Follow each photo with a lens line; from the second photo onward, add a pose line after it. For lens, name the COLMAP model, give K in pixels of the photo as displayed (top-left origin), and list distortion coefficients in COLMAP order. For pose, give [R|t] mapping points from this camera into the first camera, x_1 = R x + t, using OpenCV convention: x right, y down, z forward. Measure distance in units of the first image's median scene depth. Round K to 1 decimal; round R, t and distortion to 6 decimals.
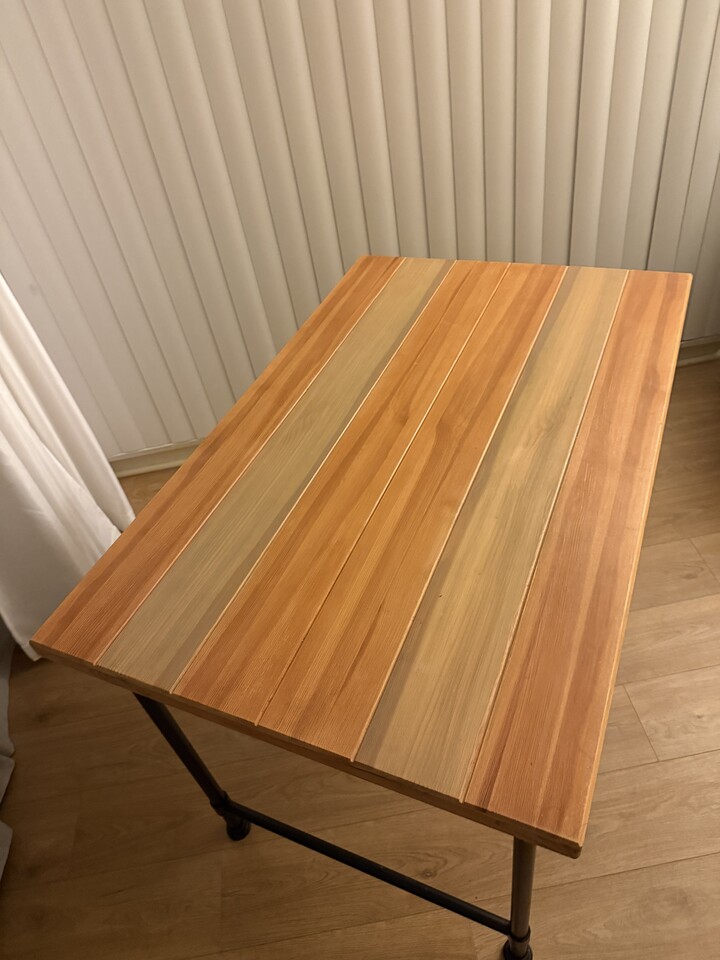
lens RADIAL K [[688.3, 0, 357.8], [0, 688.3, 481.9], [0, 0, 1]] dist [-0.005592, -0.004663]
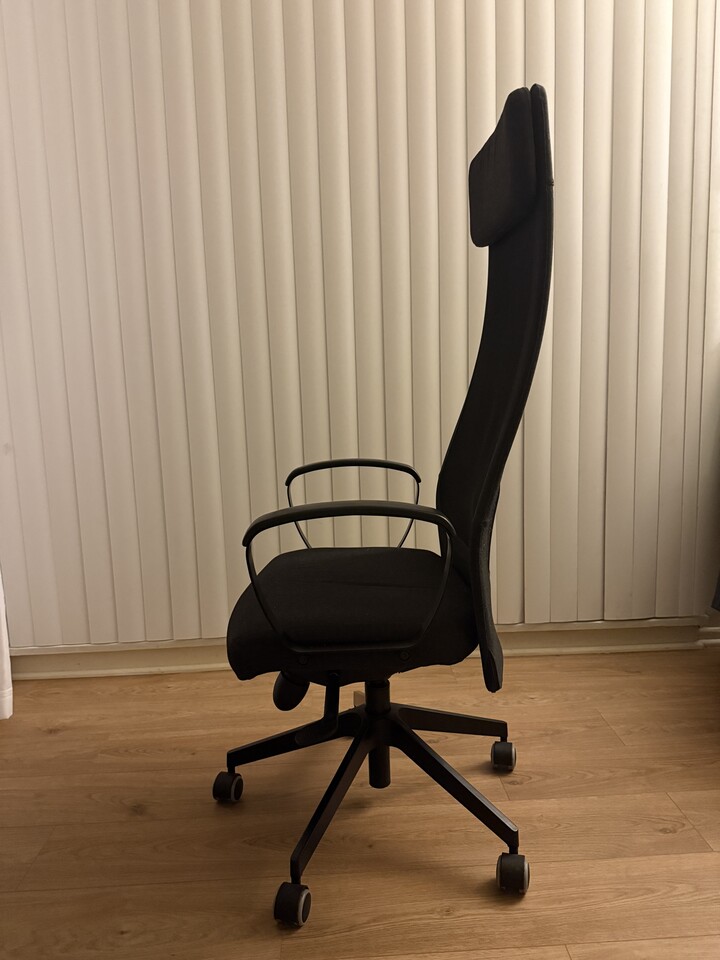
lens RADIAL K [[689.5, 0, 354.7], [0, 689.5, 479.7], [0, 0, 1]] dist [-0.023857, 0.009815]
pose [[0.989213, 0.121029, -0.082518, 0.187484], [-0.146478, 0.812906, -0.563674, 0.342017], [-0.001141, 0.569681, 0.821865, 0.196890]]
